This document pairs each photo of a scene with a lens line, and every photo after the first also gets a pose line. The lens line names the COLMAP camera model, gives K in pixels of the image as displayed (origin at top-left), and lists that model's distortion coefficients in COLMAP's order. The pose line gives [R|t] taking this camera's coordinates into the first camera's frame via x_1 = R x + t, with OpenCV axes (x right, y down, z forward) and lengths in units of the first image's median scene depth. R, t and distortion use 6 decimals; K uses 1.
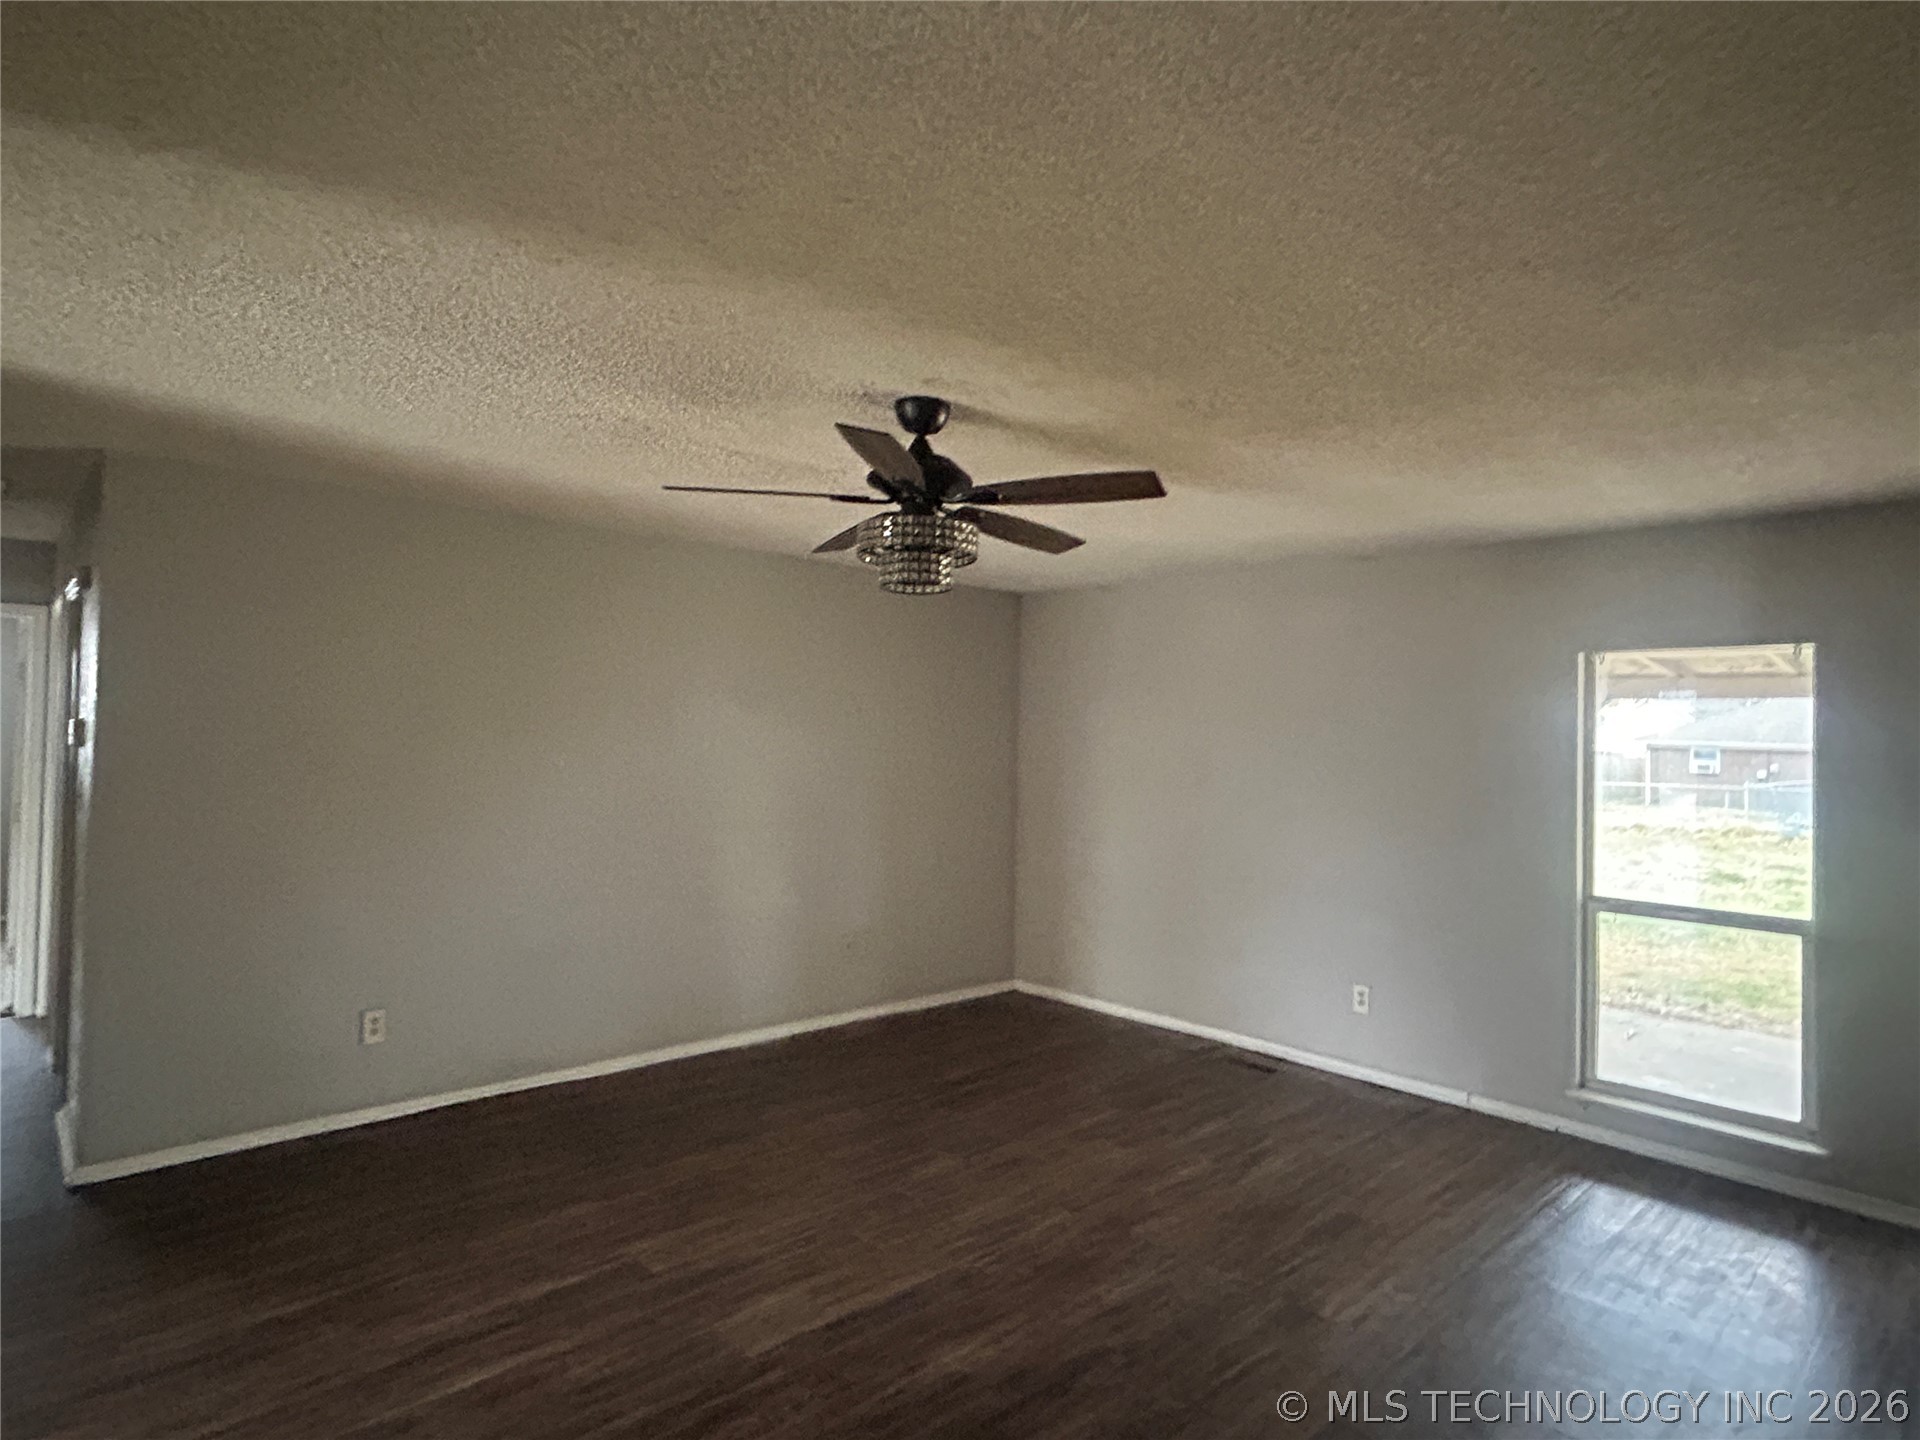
lens RADIAL K [[1096.8, 0, 949.3], [0, 1096.8, 714.6], [0, 0, 1]] dist [0.000253, 0.000489]
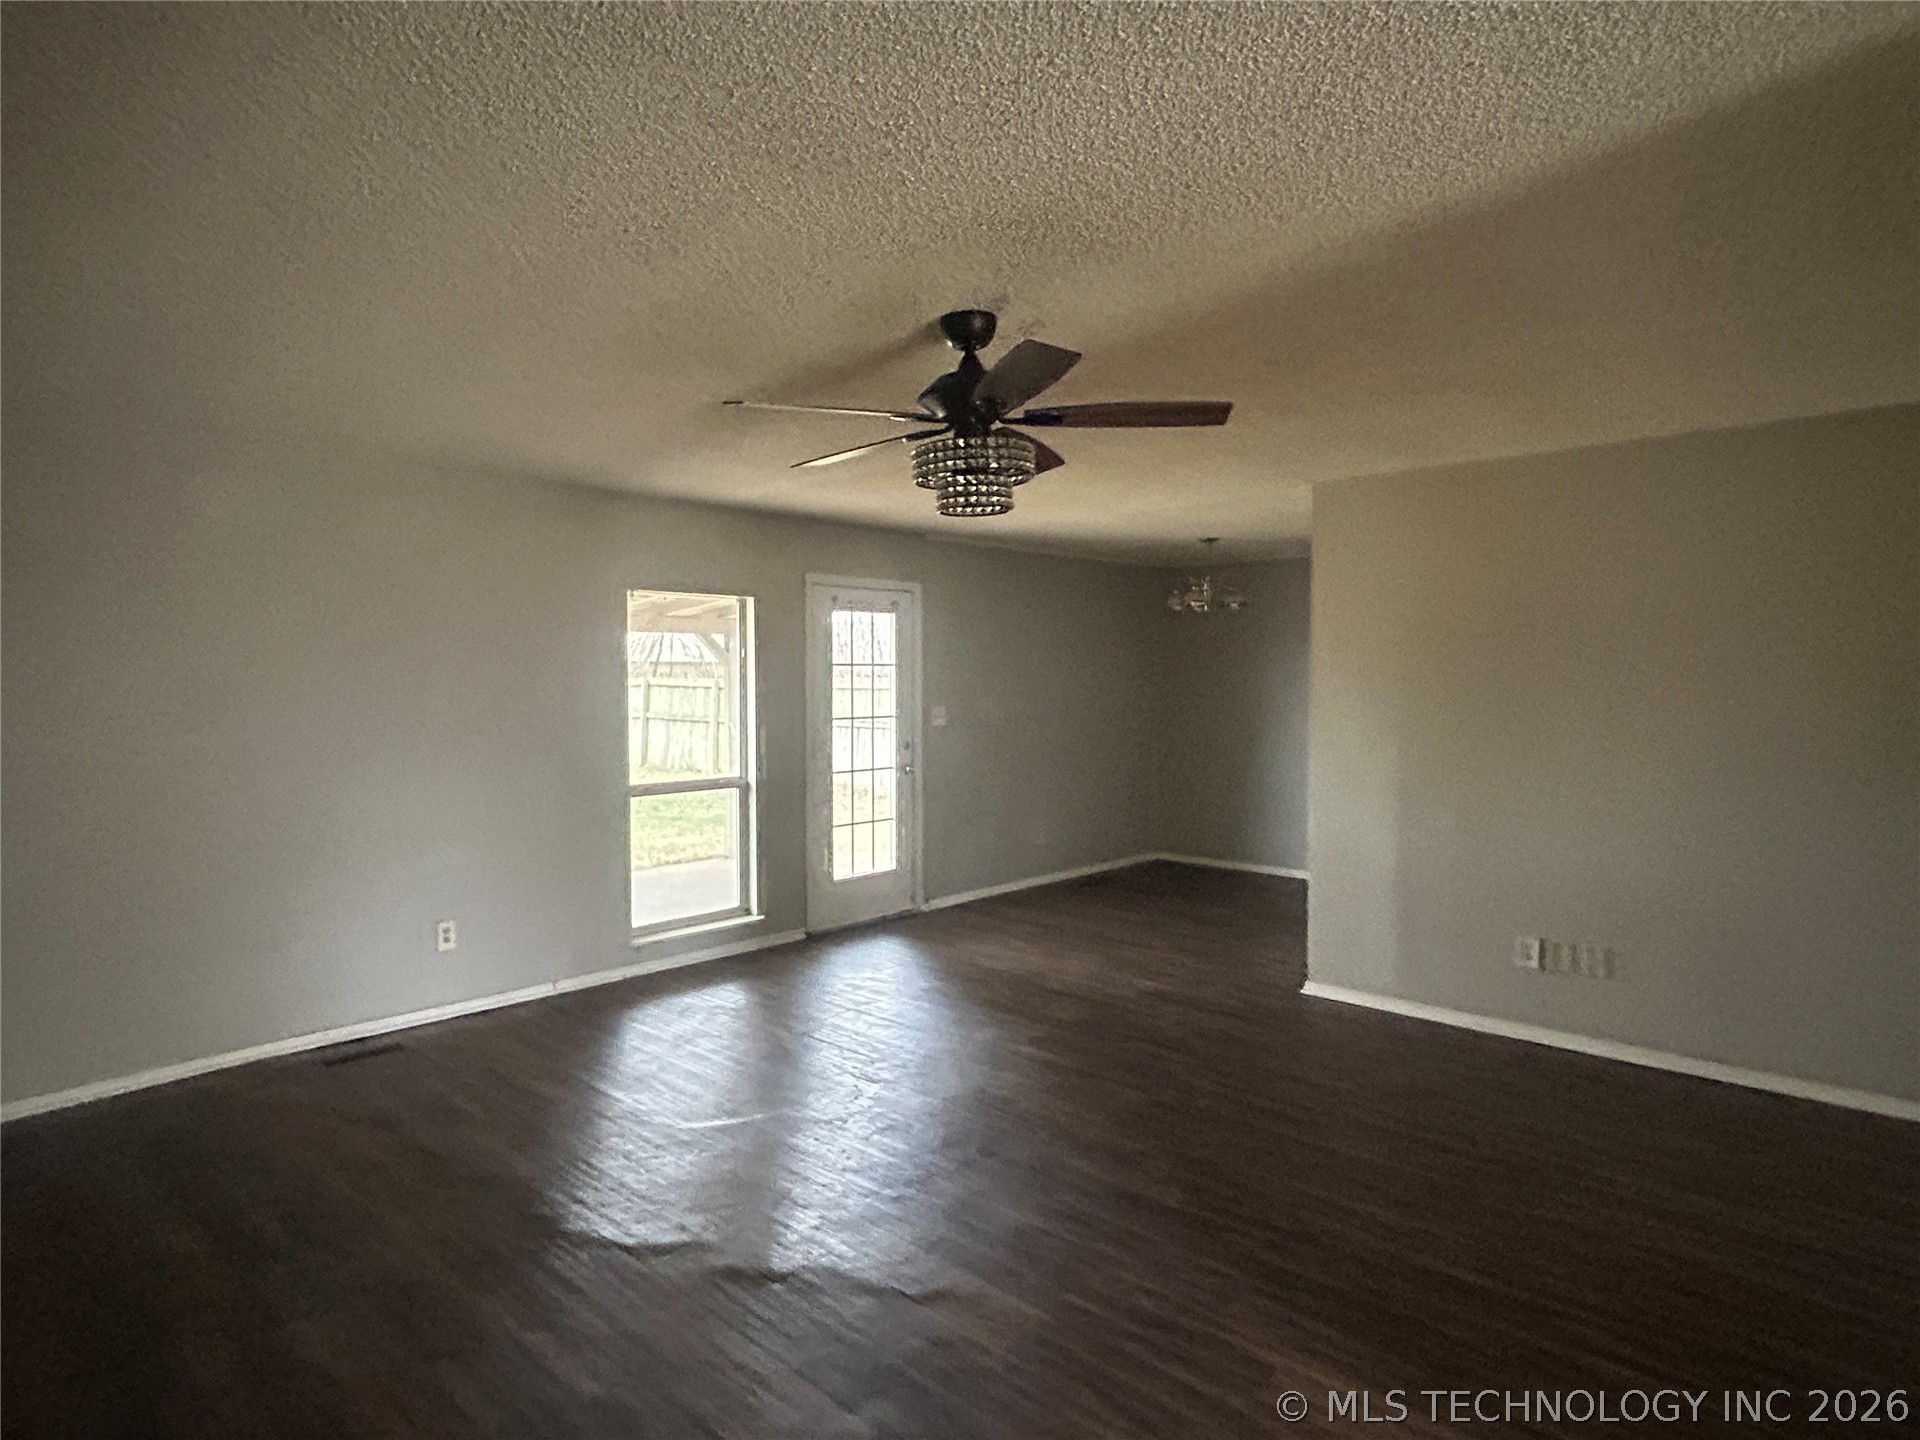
lens RADIAL K [[1096.8, 0, 949.3], [0, 1096.8, 714.6], [0, 0, 1]] dist [0.000253, 0.000489]
pose [[-0.072104, -0.061536, 0.995497, -0.690580], [-0.010403, 0.998087, 0.060943, 0.003739], [-0.997343, -0.005962, -0.072606, 0.731363]]
